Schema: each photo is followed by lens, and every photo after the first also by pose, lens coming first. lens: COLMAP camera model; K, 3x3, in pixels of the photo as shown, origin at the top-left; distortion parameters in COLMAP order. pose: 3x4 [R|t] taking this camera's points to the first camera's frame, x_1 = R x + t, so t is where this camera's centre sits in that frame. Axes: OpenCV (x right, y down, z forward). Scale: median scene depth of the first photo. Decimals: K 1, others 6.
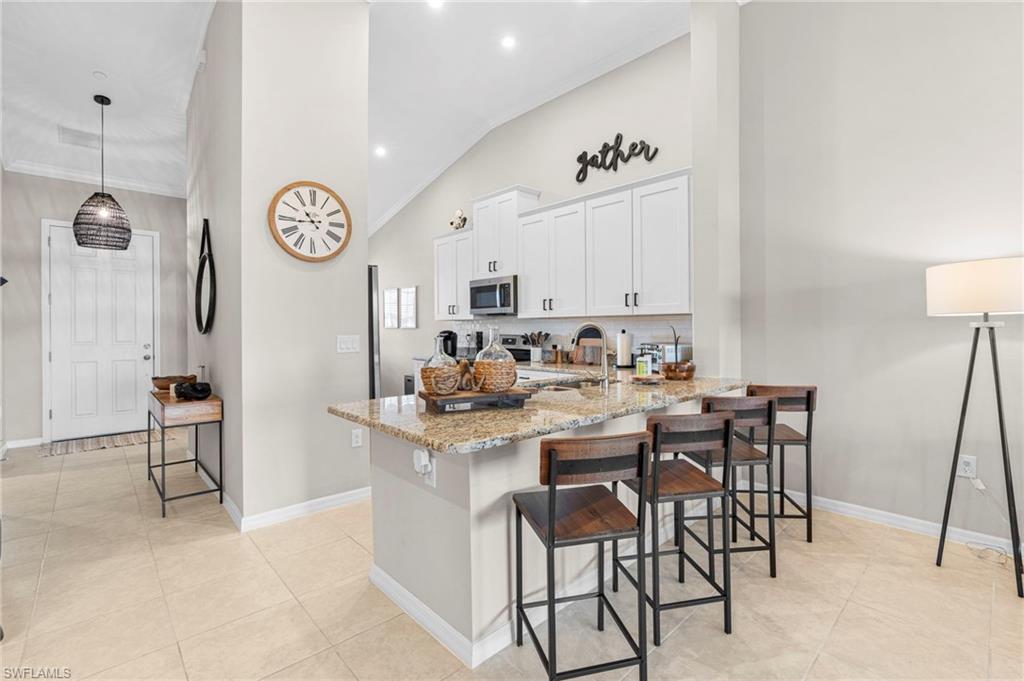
lens RADIAL K [[467.1, 0, 511.4], [0, 467.1, 325.2], [0, 0, 1]] dist [-0.018928, -0.000210]
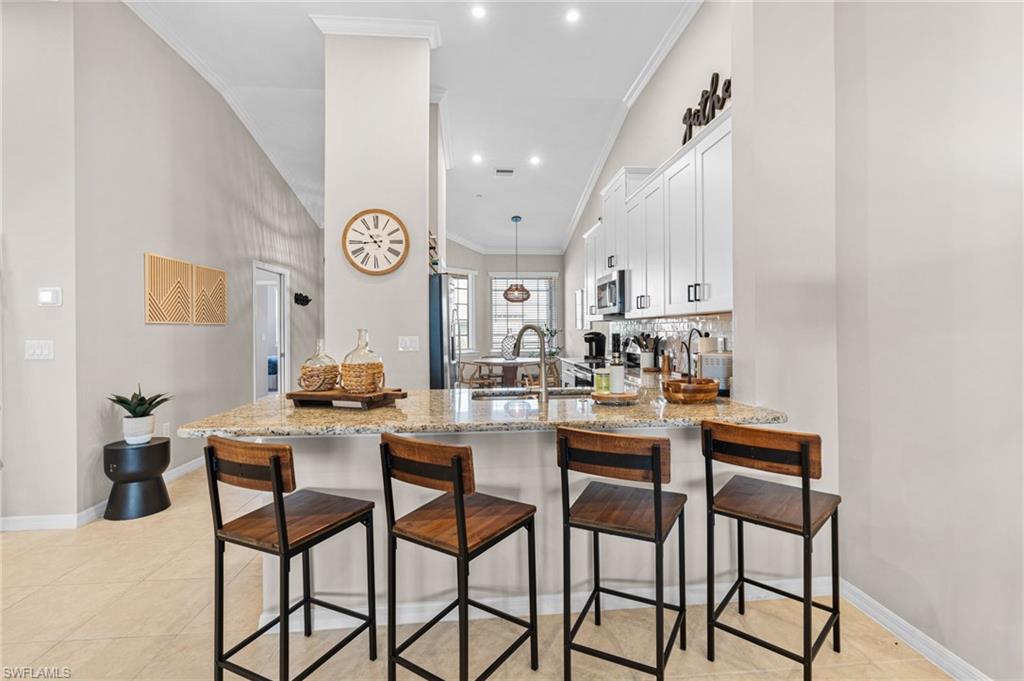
lens RADIAL K [[467.1, 0, 511.4], [0, 467.1, 325.2], [0, 0, 1]] dist [-0.018928, -0.000210]
pose [[0.780069, -0.004954, -0.625674, 0.600860], [0.005323, 0.999985, -0.001281, -0.003217], [0.625671, -0.002331, 0.780084, 0.276412]]
